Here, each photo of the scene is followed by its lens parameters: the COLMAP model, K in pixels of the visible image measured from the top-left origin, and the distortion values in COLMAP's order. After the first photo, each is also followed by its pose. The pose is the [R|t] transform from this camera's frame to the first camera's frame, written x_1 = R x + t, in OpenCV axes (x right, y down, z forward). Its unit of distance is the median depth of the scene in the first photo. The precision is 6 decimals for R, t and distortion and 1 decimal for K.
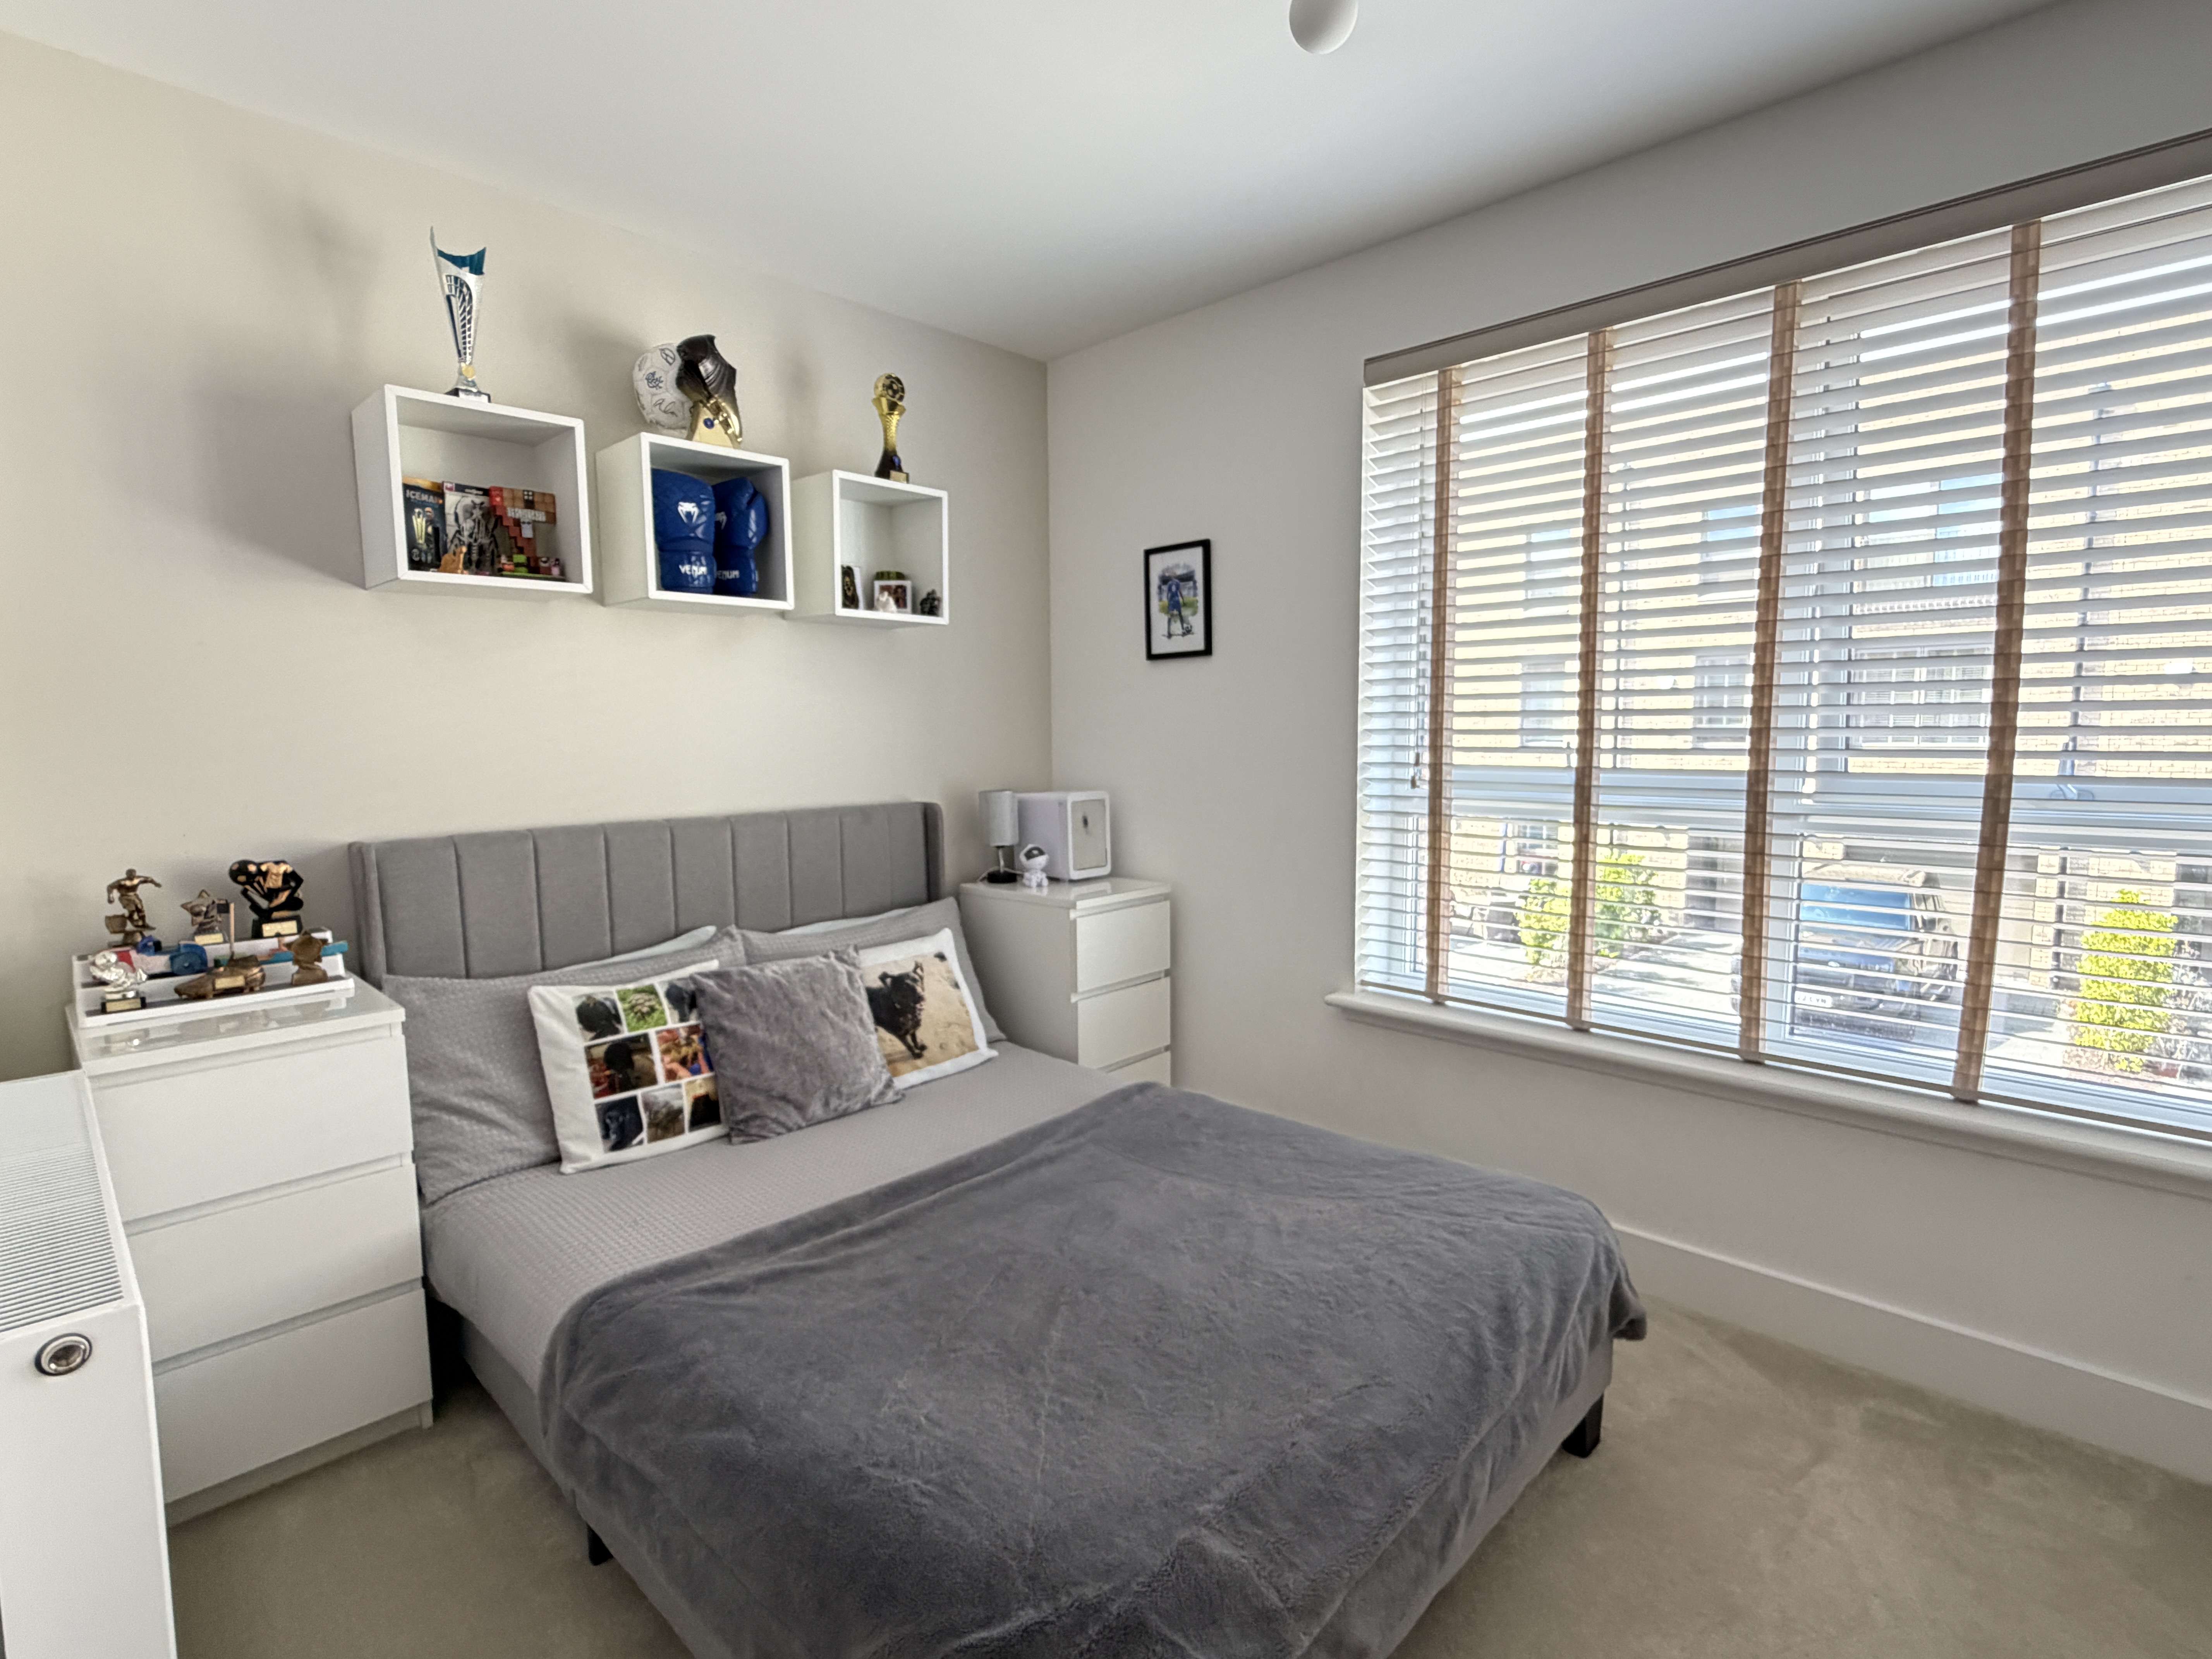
lens RADIAL K [[1074.7, 0, 1110.1], [0, 1074.7, 826.7], [0, 0, 1]] dist [-0.002408, -0.000065]
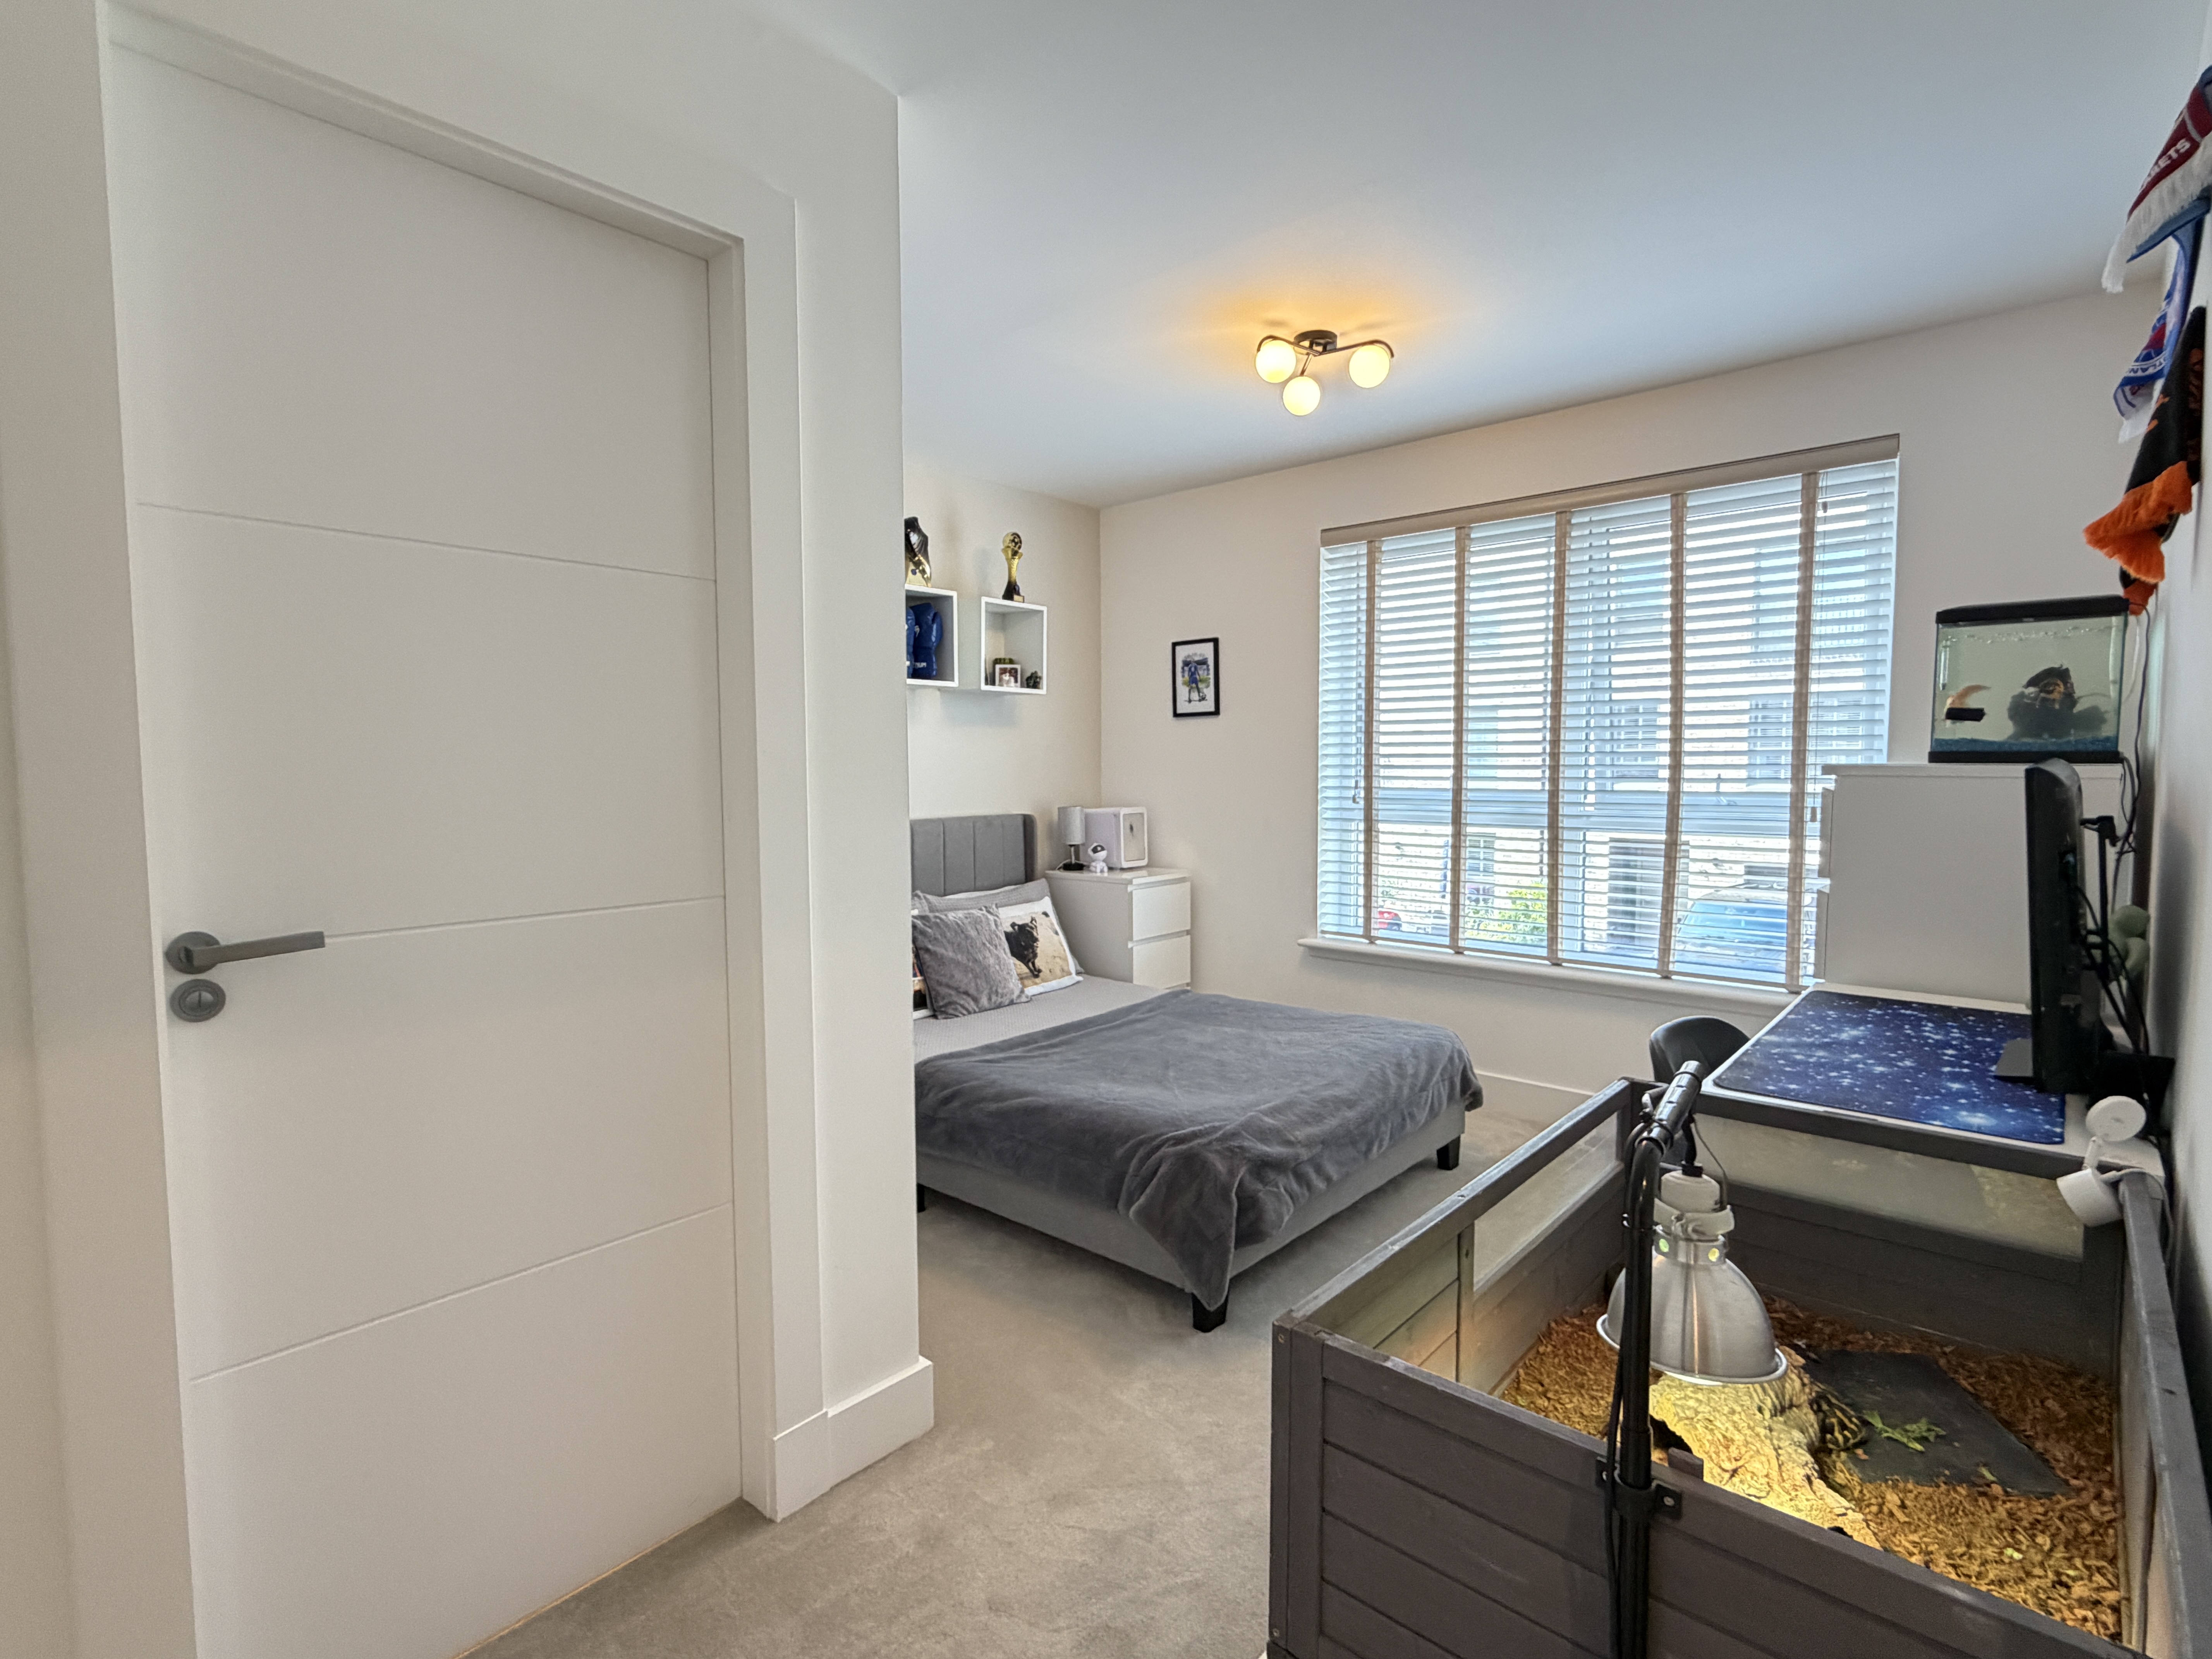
lens RADIAL K [[1074.7, 0, 1102.8], [0, 1074.7, 825.9], [0, 0, 1]] dist [-0.002408, -0.000065]
pose [[0.999333, 0.000862, 0.036503, -0.142053], [0.000361, 0.999440, -0.033473, 0.050708], [-0.036512, 0.033464, 0.998773, -0.554258]]
